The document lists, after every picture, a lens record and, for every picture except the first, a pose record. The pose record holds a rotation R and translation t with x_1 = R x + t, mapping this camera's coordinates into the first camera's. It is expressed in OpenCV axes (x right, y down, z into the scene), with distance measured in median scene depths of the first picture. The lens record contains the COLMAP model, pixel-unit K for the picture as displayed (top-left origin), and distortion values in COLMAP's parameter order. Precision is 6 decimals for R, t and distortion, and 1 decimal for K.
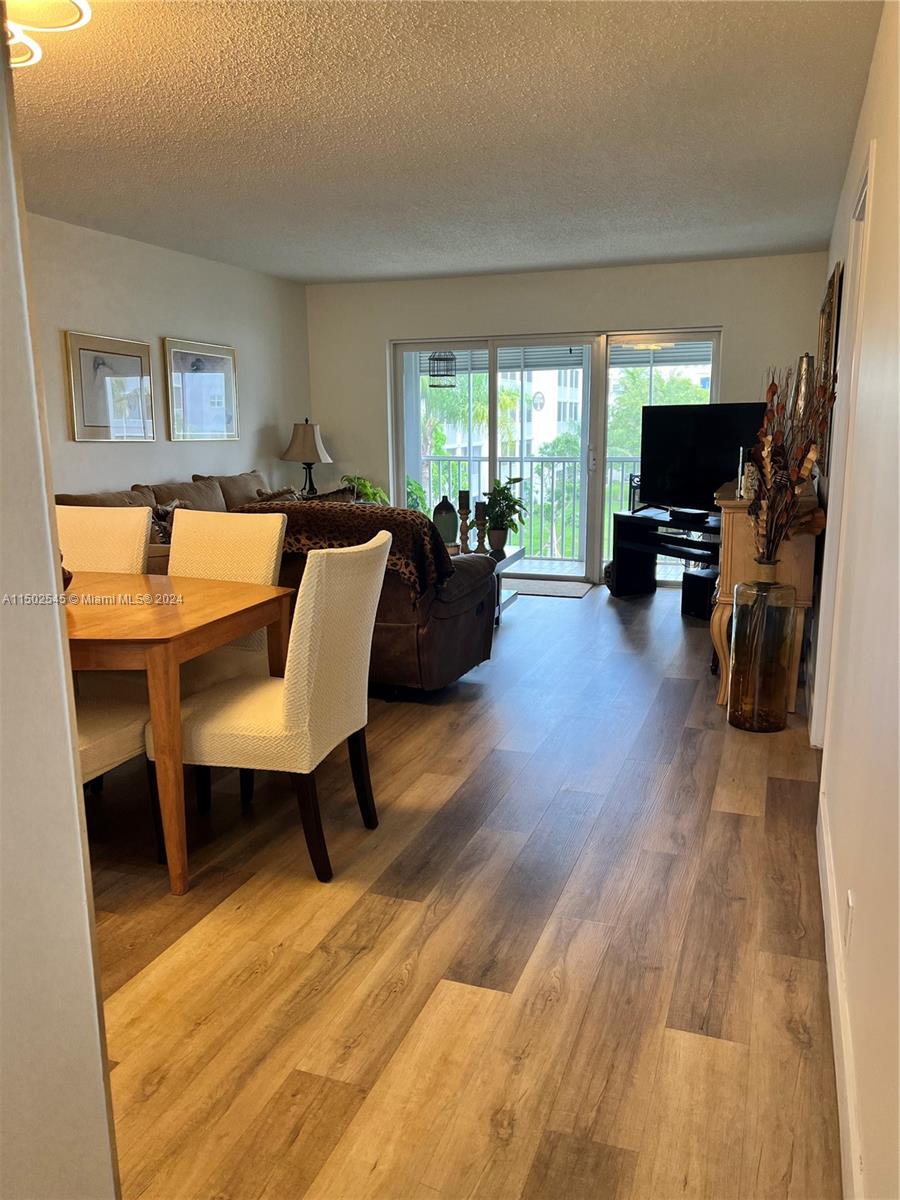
lens RADIAL K [[909.6, 0, 452.1], [0, 909.6, 607.5], [0, 0, 1]] dist [0.046432, -0.045621]
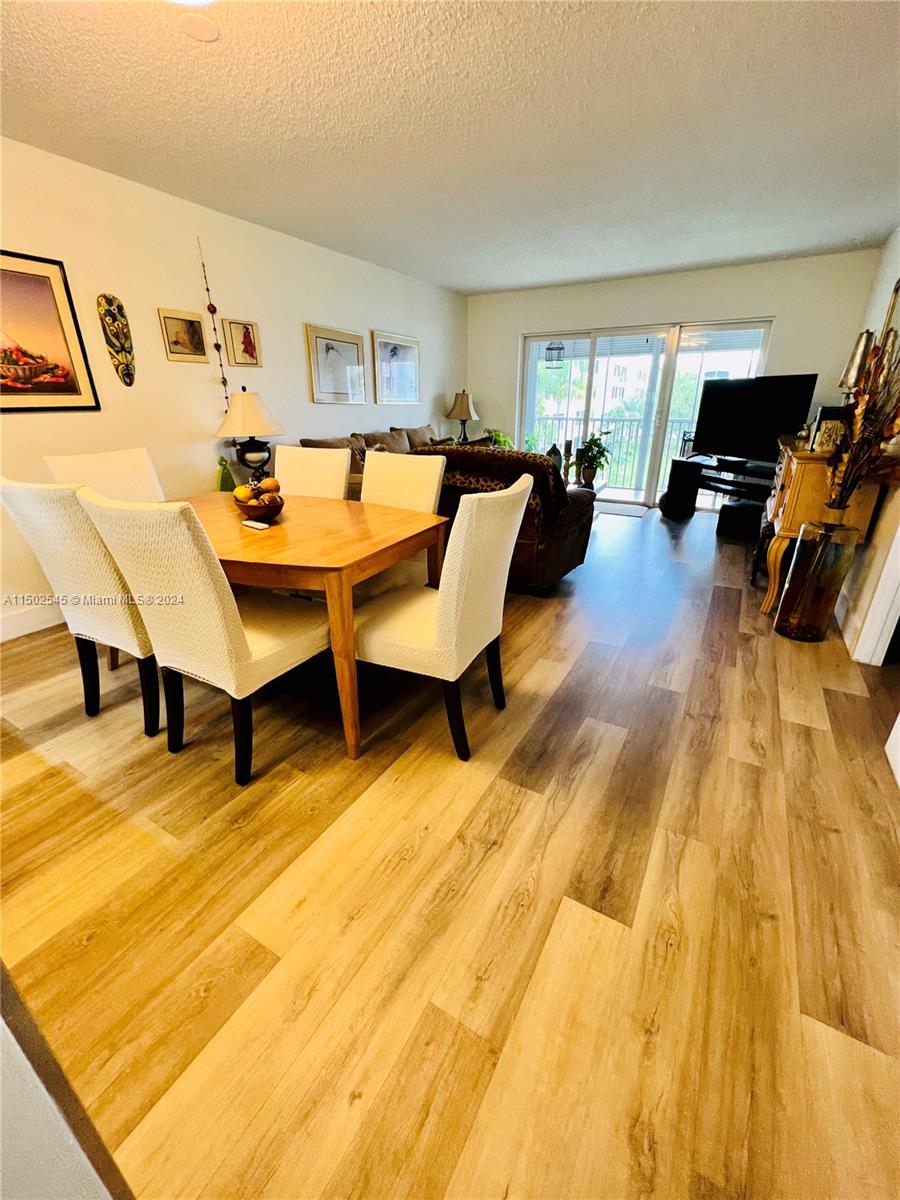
lens RADIAL K [[486.2, 0, 453.1], [0, 486.2, 600.0], [0, 0, 1]] dist [0.002165, -0.000671]
pose [[0.984841, 0.070207, -0.158619, -0.044727], [-0.038974, 0.980612, 0.192047, -0.033529], [0.169027, -0.182954, 0.968482, 0.275572]]
